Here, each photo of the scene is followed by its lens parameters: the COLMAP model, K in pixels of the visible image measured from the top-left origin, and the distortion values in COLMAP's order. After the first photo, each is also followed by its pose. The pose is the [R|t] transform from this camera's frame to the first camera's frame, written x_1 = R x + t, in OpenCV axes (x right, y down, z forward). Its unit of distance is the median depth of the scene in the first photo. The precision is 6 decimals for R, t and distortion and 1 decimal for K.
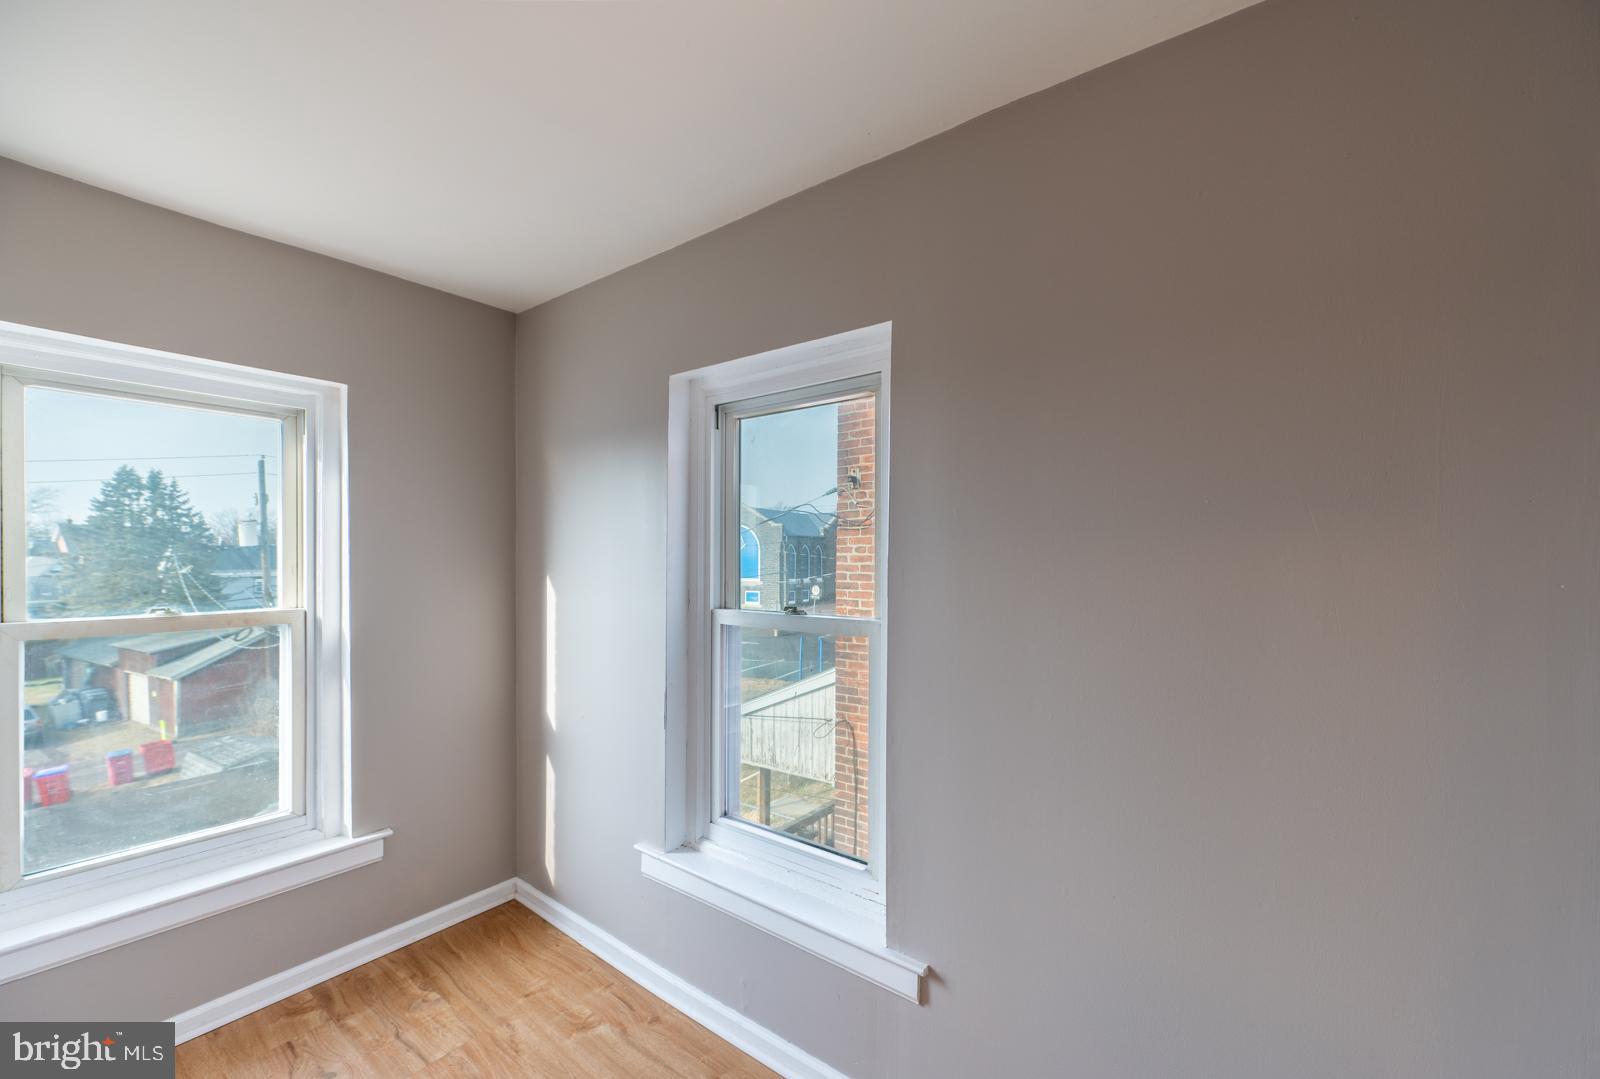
lens RADIAL K [[642.8, 0, 822.6], [0, 642.8, 561.1], [0, 0, 1]] dist [-0.007984, 0.000114]
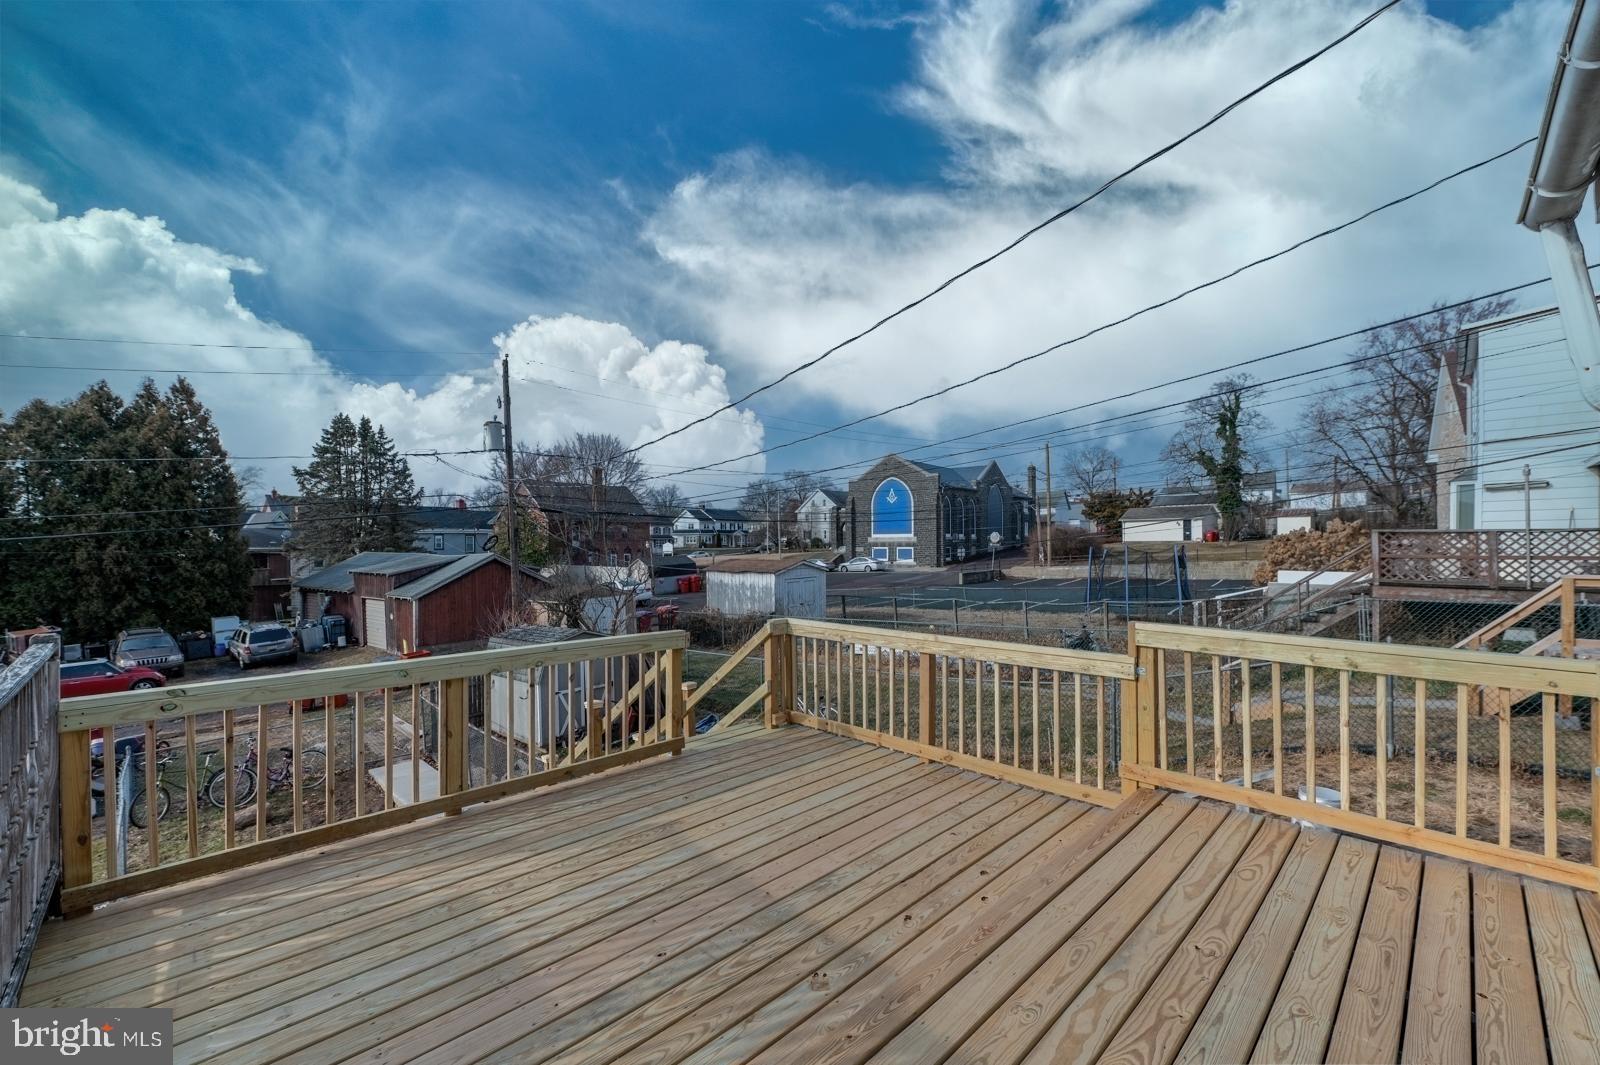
lens RADIAL K [[651.5, 0, 806.2], [0, 651.5, 538.6], [0, 0, 1]] dist [-0.010016, -0.000578]
pose [[0.987196, -0.016331, -0.158677, -0.186258], [0.014707, 0.999827, -0.011404, 0.078458], [0.158836, 0.008925, 0.987265, 0.081208]]
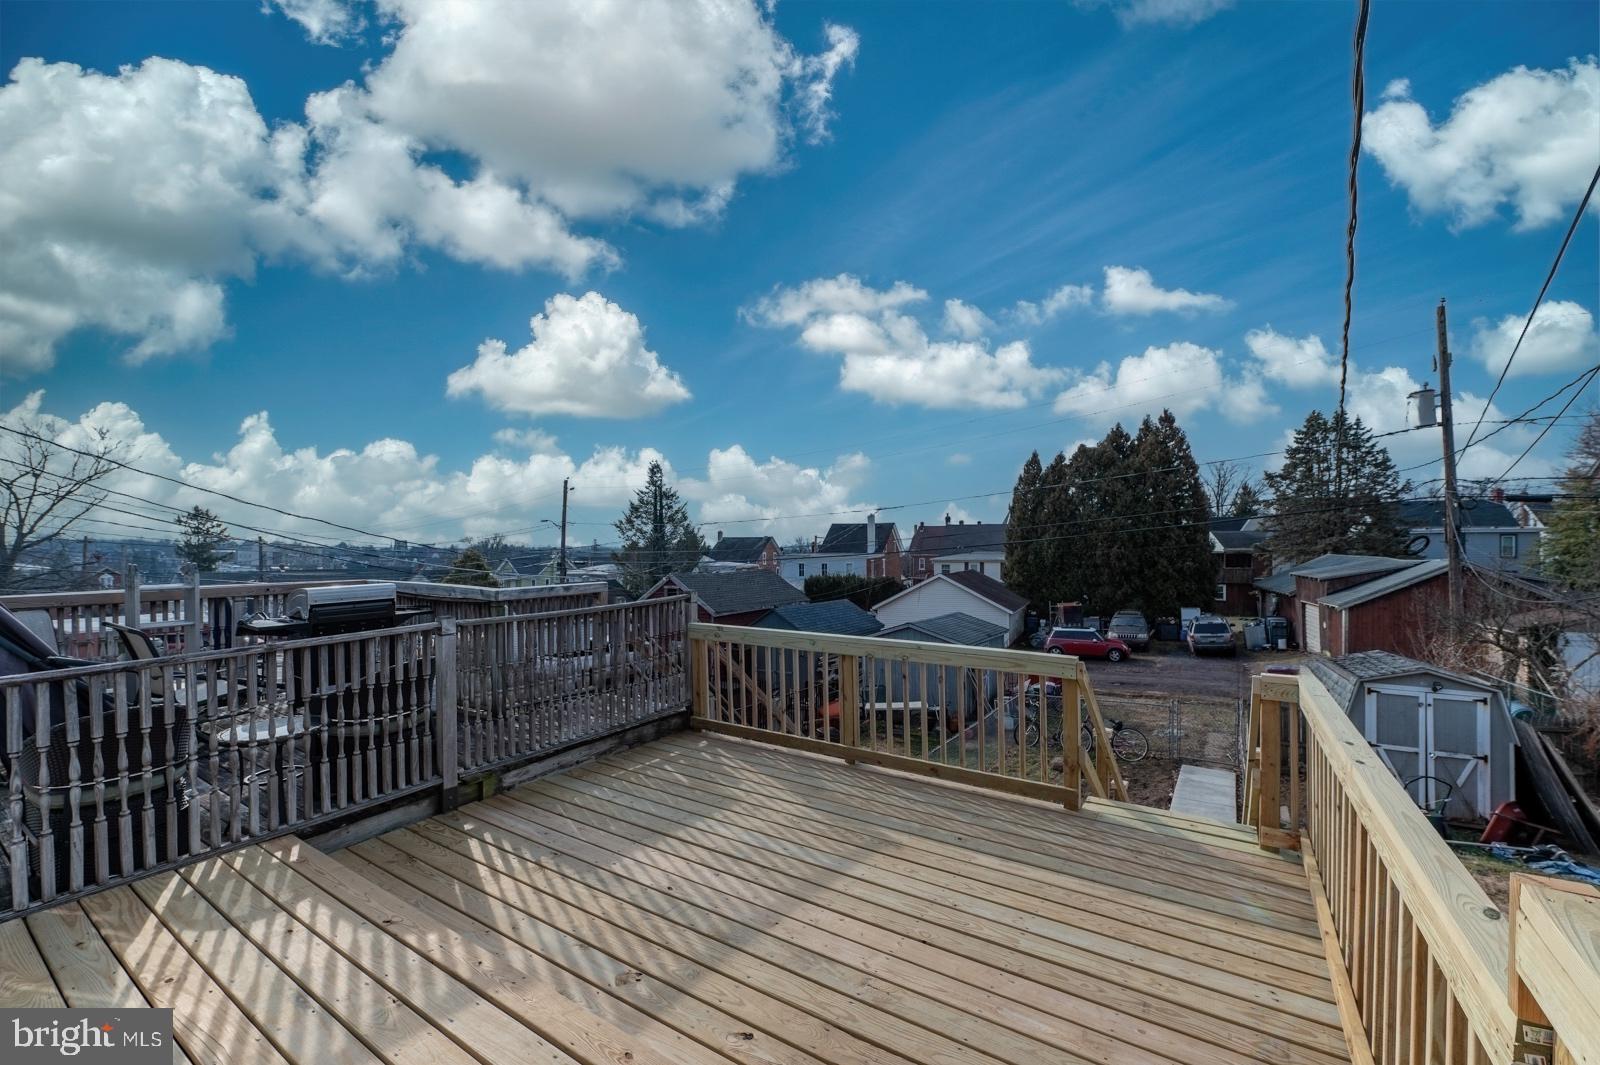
lens RADIAL K [[651.5, 0, 819.9], [0, 651.5, 548.7], [0, 0, 1]] dist [-0.010016, -0.000578]
pose [[0.060112, -0.005405, -0.998177, -0.125669], [-0.004366, 0.999974, -0.005678, 0.078166], [0.998182, 0.004700, 0.060087, 0.164533]]
